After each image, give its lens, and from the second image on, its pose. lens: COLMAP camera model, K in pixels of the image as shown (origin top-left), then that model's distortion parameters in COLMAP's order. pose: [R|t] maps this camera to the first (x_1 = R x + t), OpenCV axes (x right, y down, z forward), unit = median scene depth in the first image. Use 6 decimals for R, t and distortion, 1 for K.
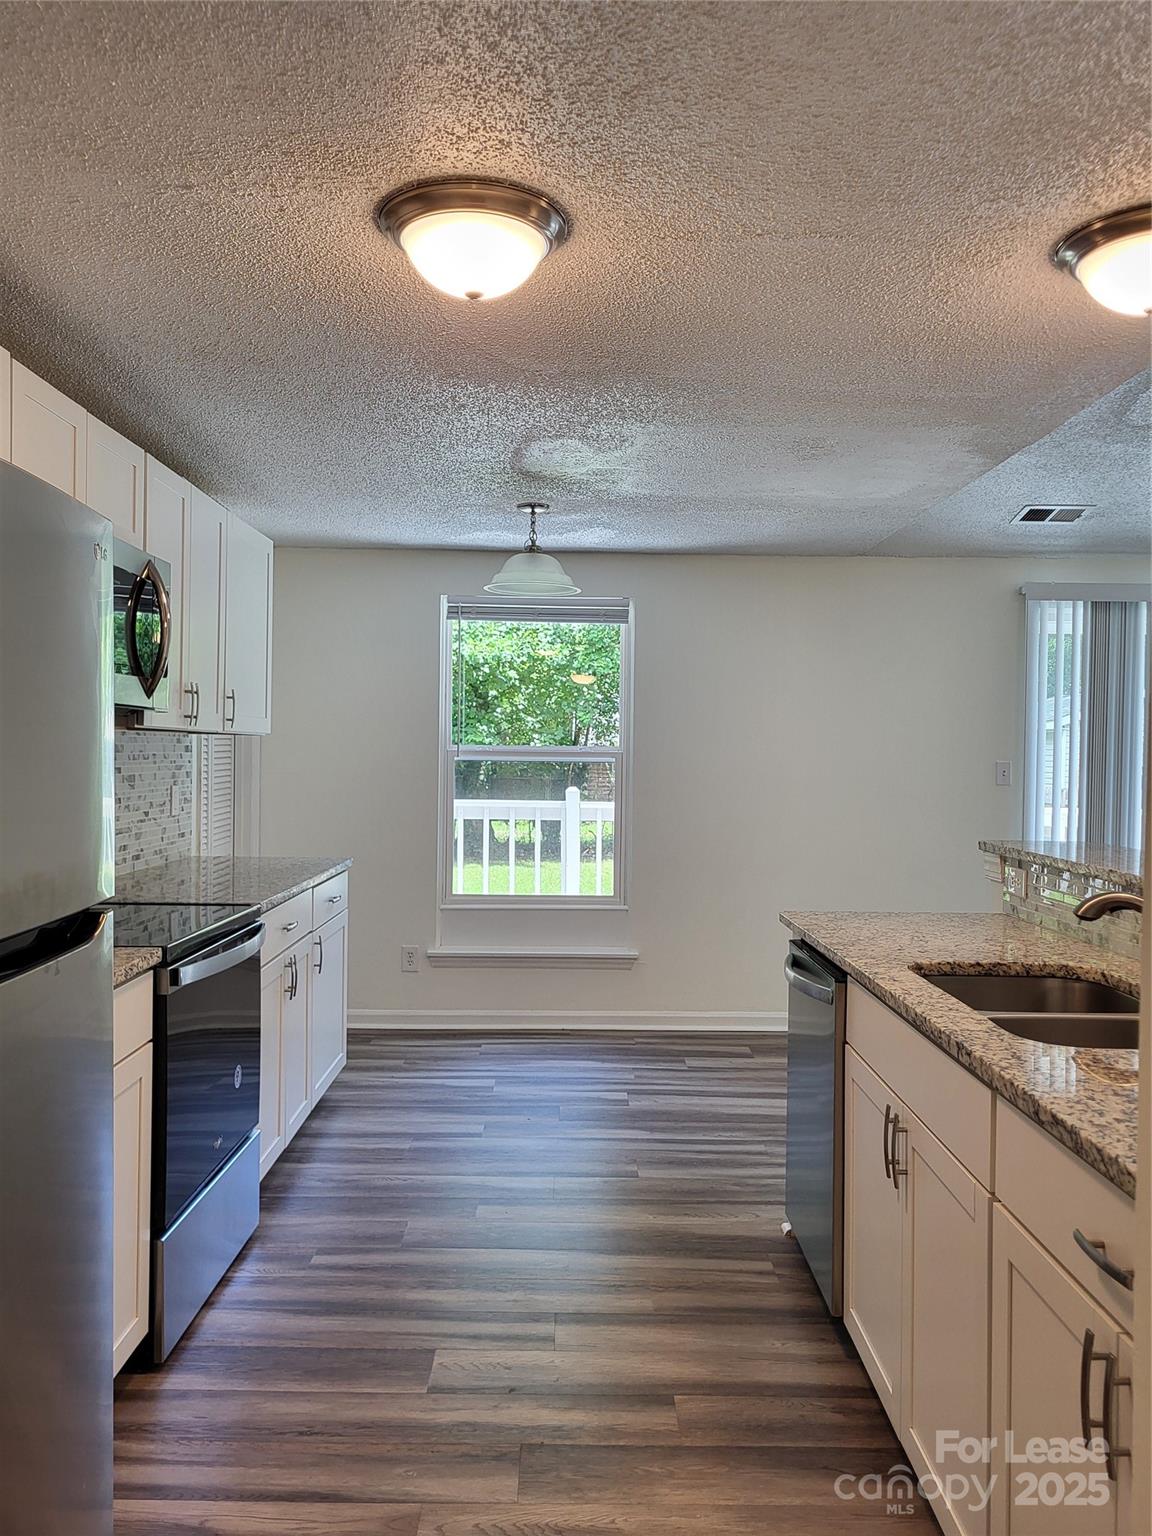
lens RADIAL K [[1172.2, 0, 576.7], [0, 1172.2, 769.0], [0, 0, 1]] dist [0.050952, -0.034005]
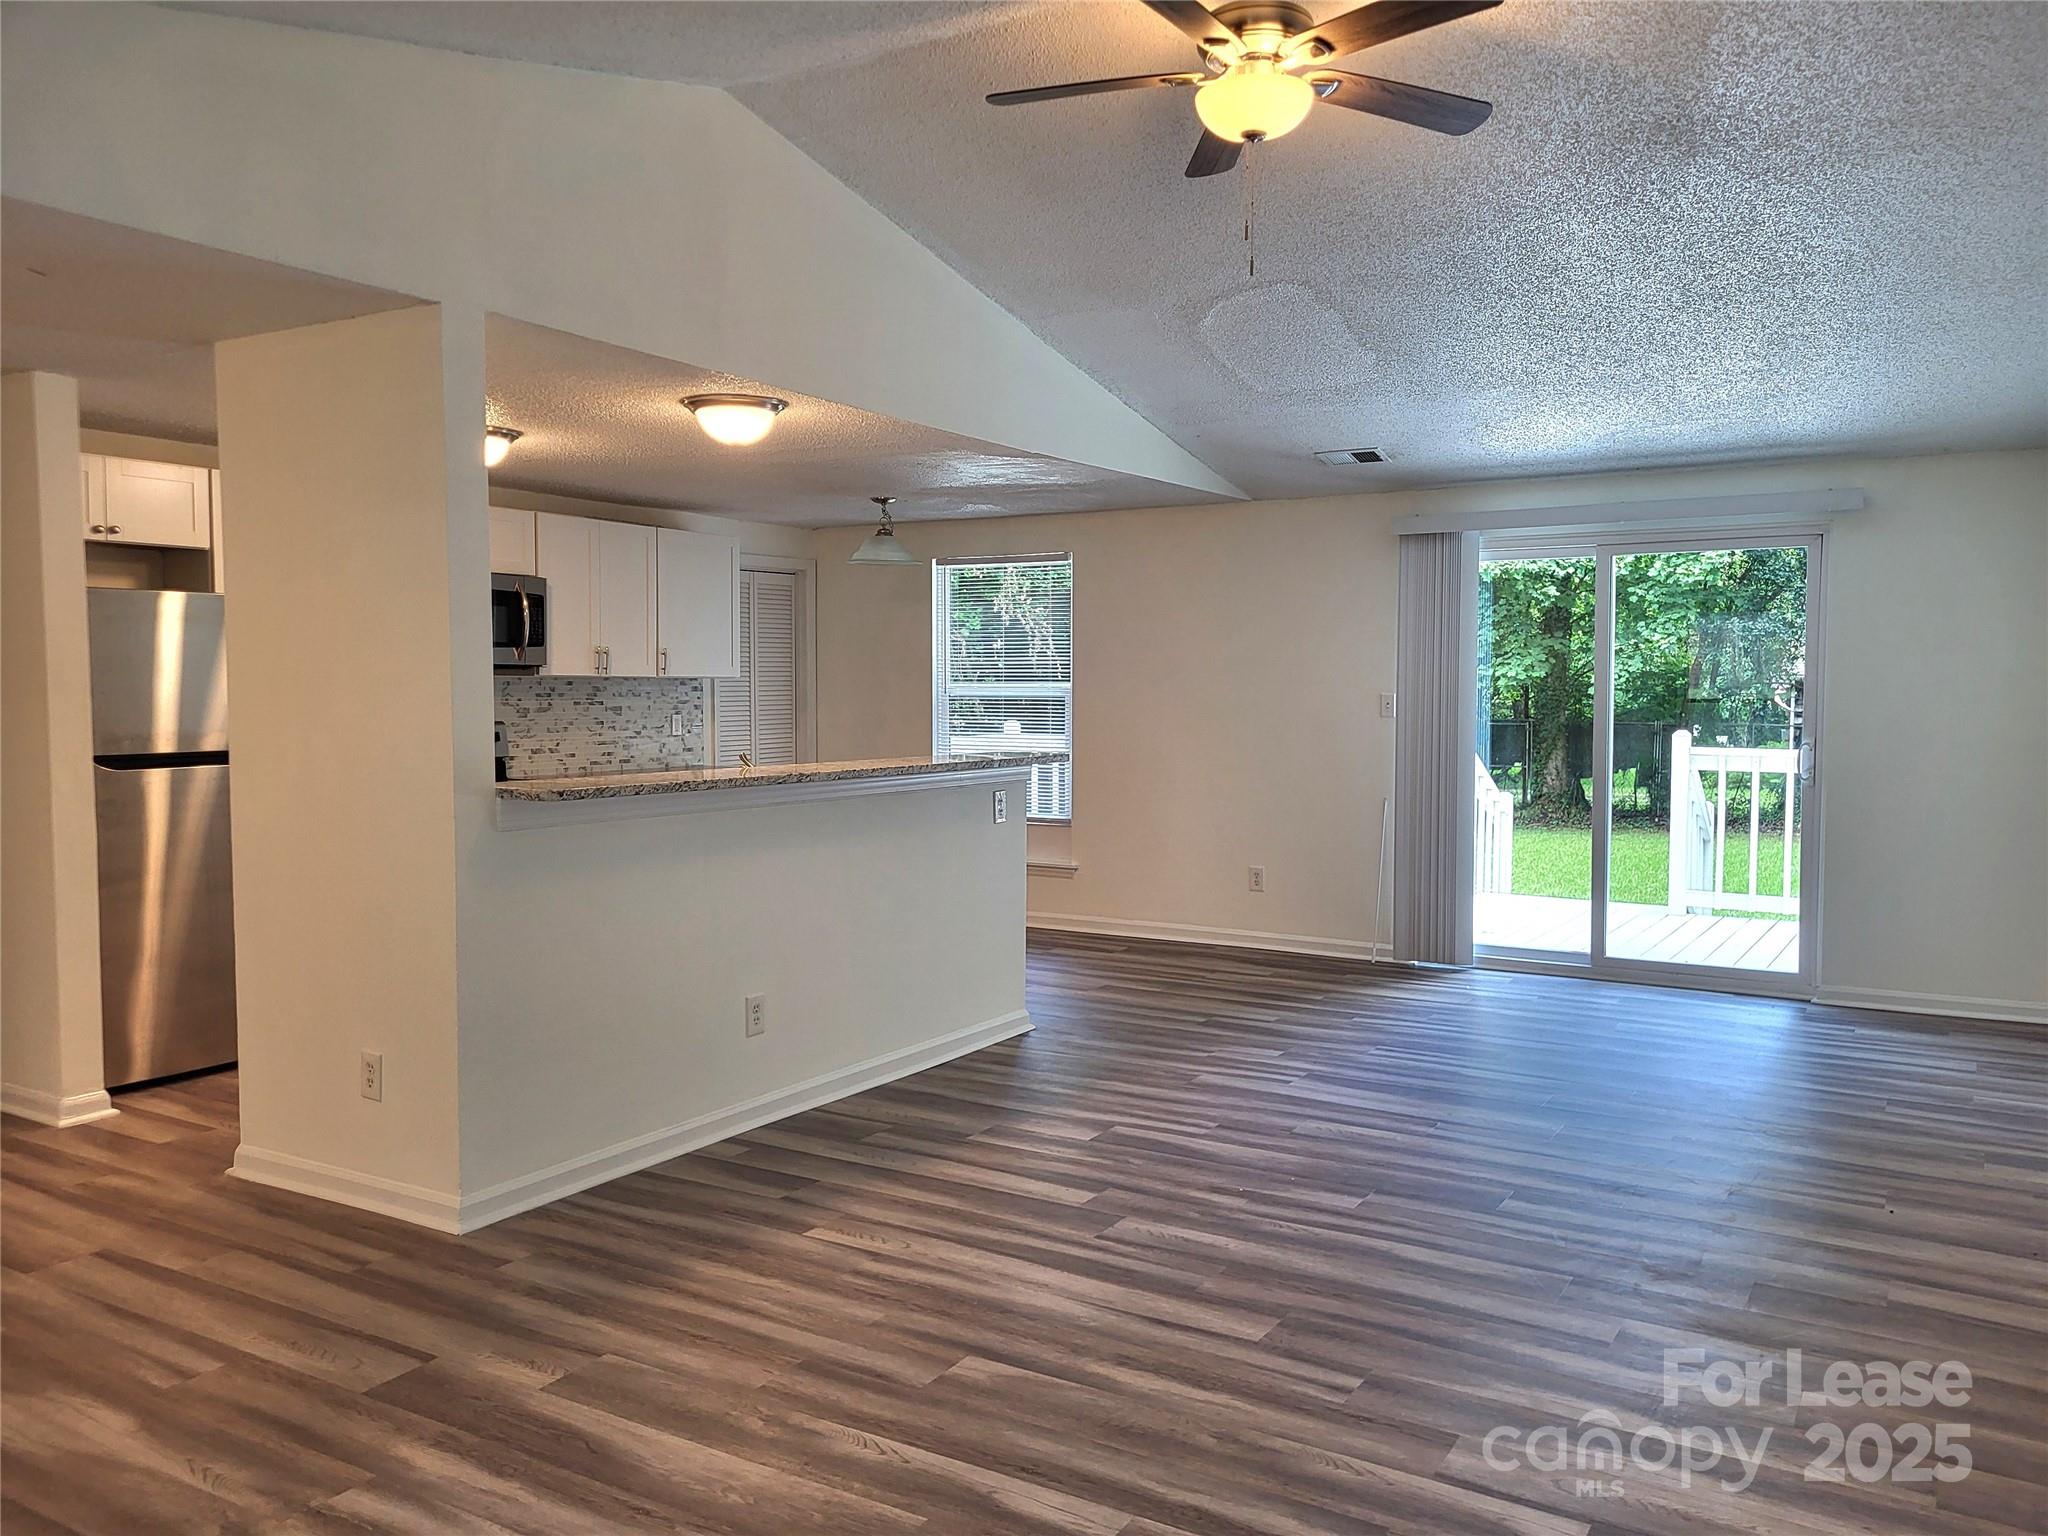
lens RADIAL K [[1562.9, 0, 1033.1], [0, 1562.9, 760.0], [0, 0, 1]] dist [0.050952, -0.034005]
pose [[0.849670, 0.017735, -0.527016, 1.177240], [0.000237, 0.999421, 0.034014, 0.005748], [0.527315, -0.029025, 0.849174, -0.446432]]
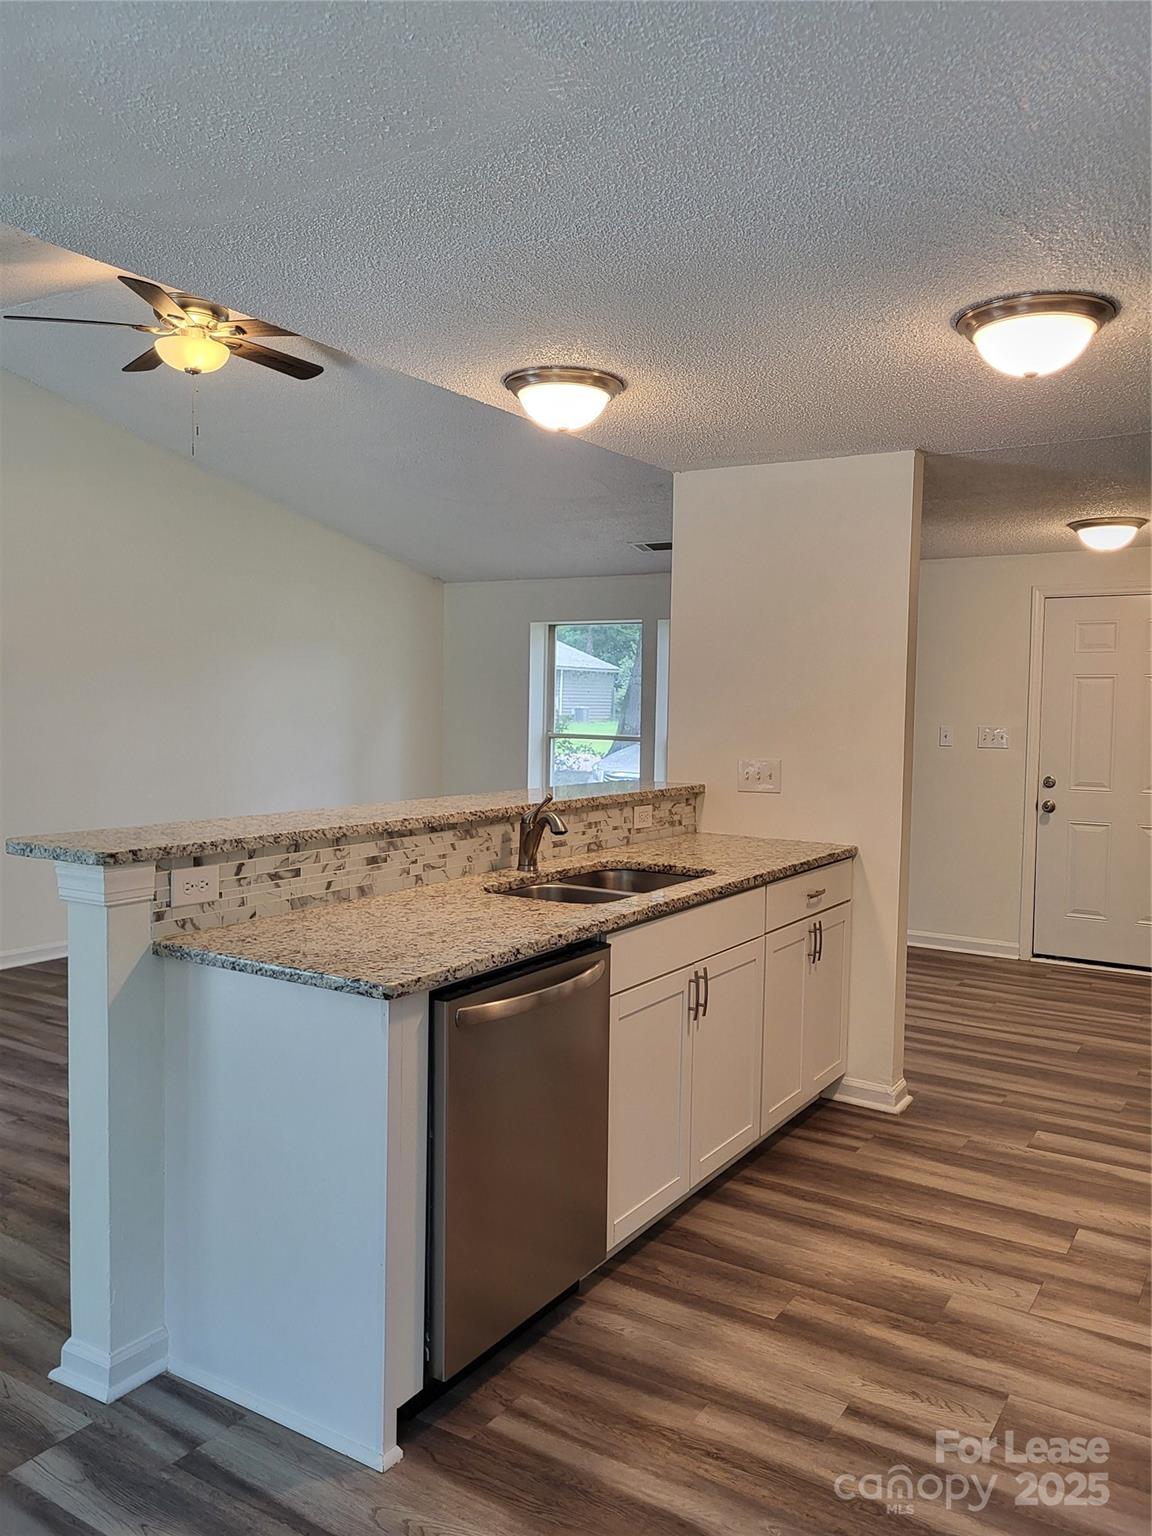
lens RADIAL K [[1172.2, 0, 580.3], [0, 1172.2, 766.0], [0, 0, 1]] dist [0.050952, -0.034005]
pose [[-0.840615, -0.052650, 0.539069, -0.209402], [-0.018032, 0.997433, 0.069299, -0.036507], [-0.541334, 0.048533, -0.839406, 1.256036]]
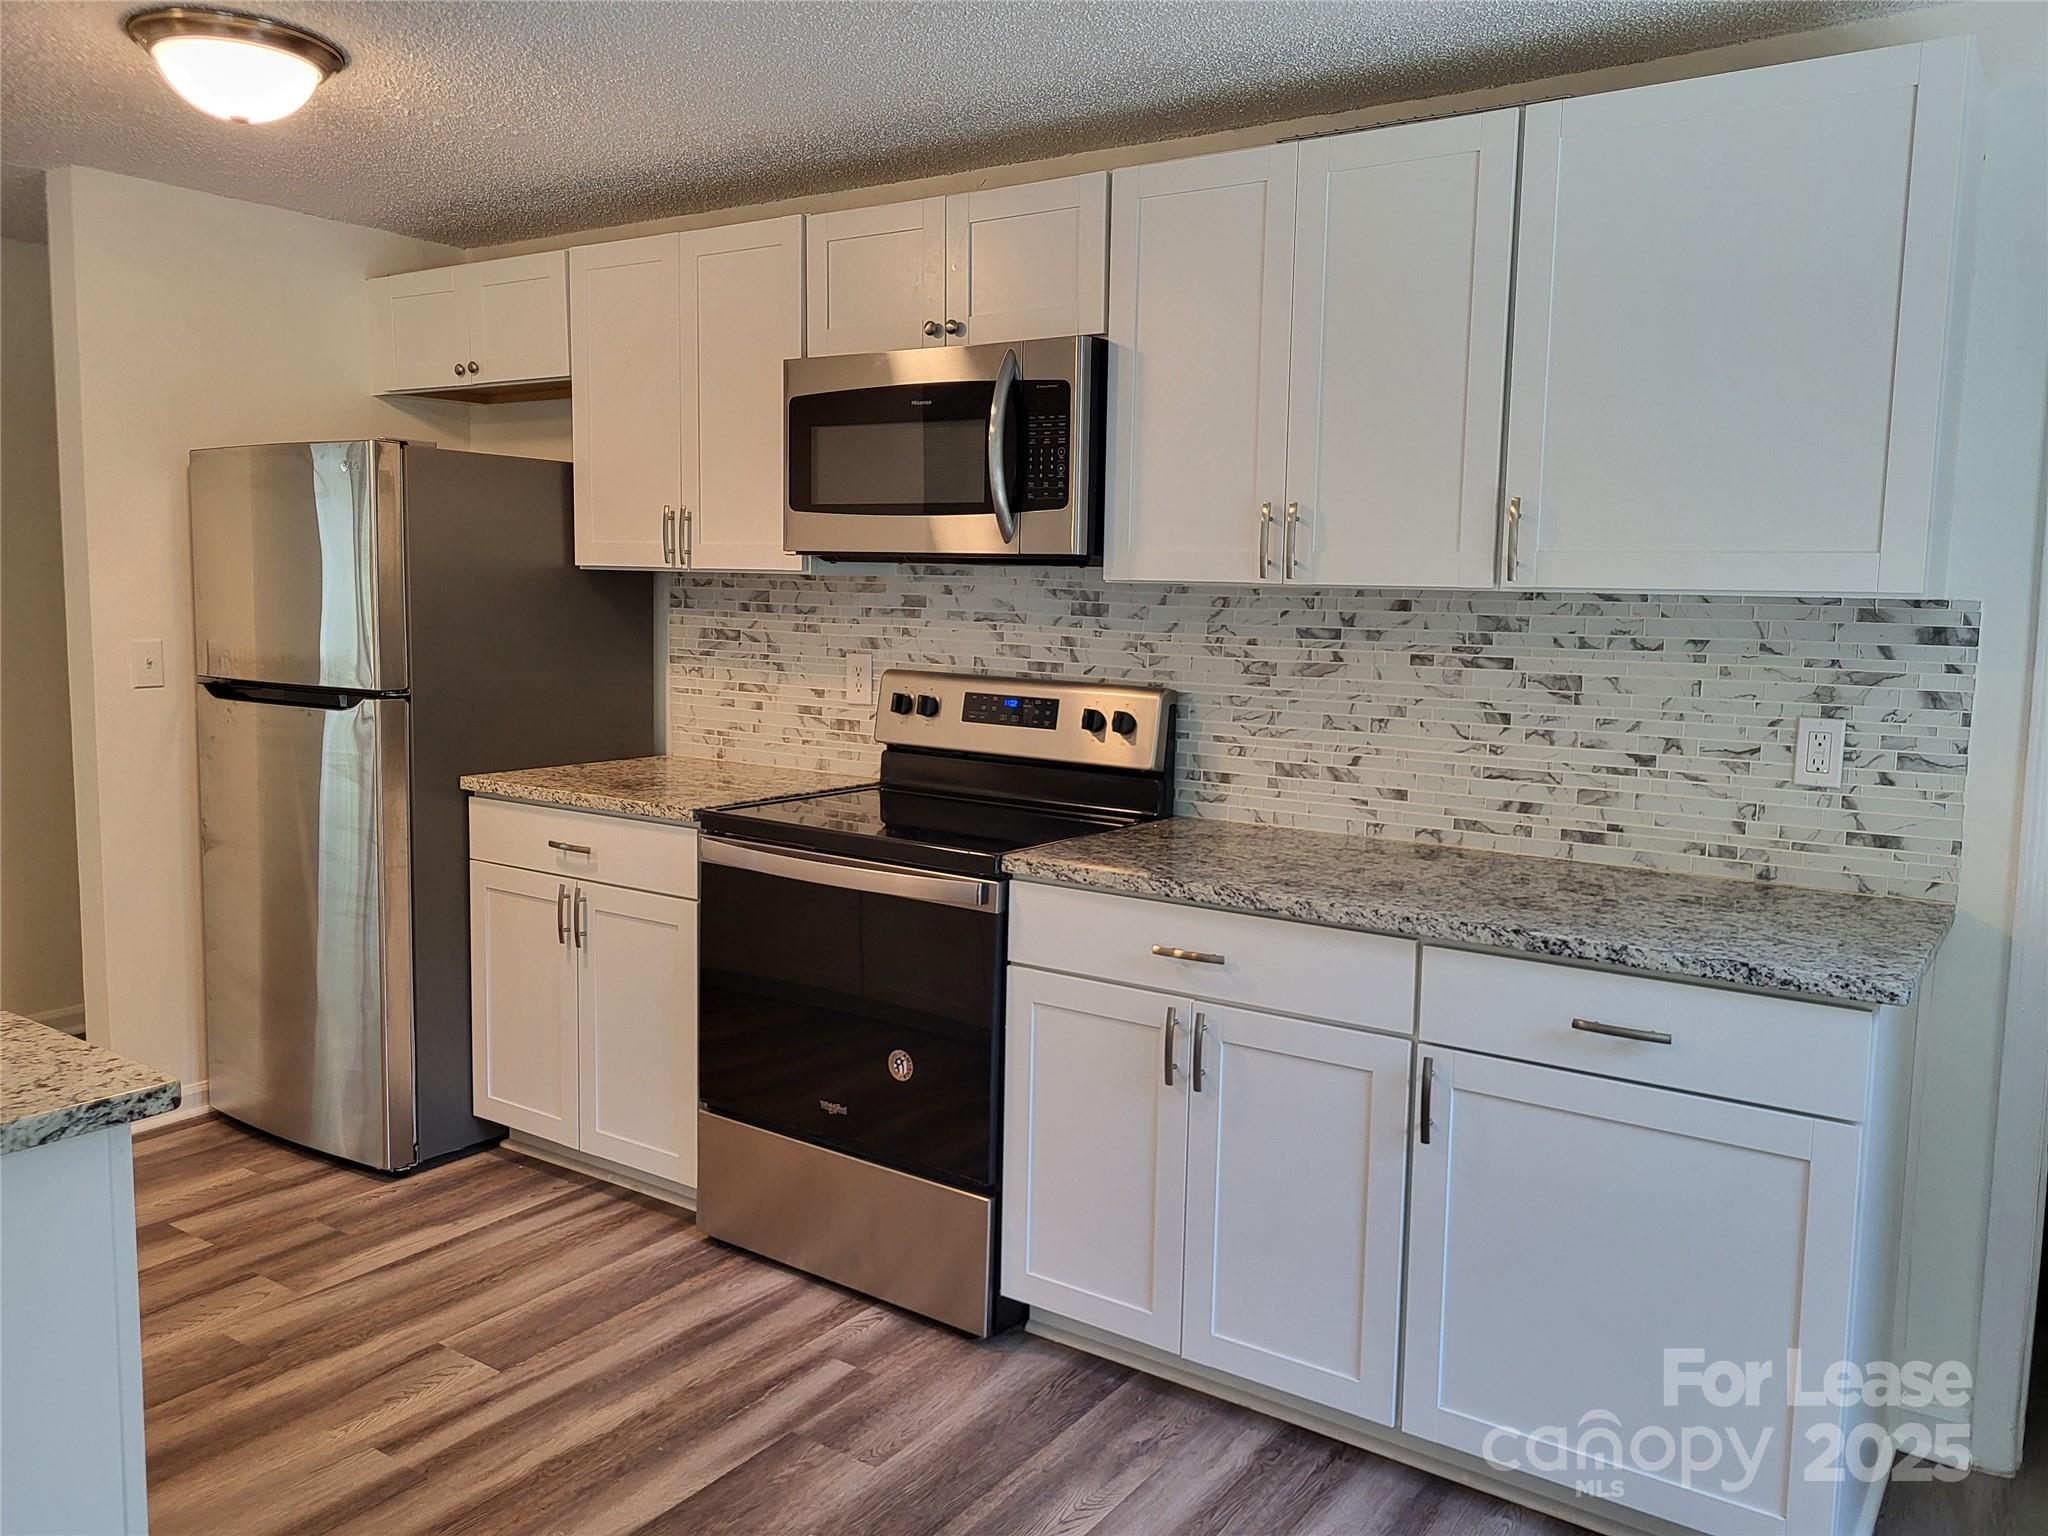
lens RADIAL K [[1562.9, 0, 1039.6], [0, 1562.9, 754.8], [0, 0, 1]] dist [0.050952, -0.034005]
pose [[-0.571040, 0.065519, -0.818303, 0.340826], [-0.036030, 0.993849, 0.104717, -0.025515], [0.820131, 0.089281, -0.565167, 1.243848]]
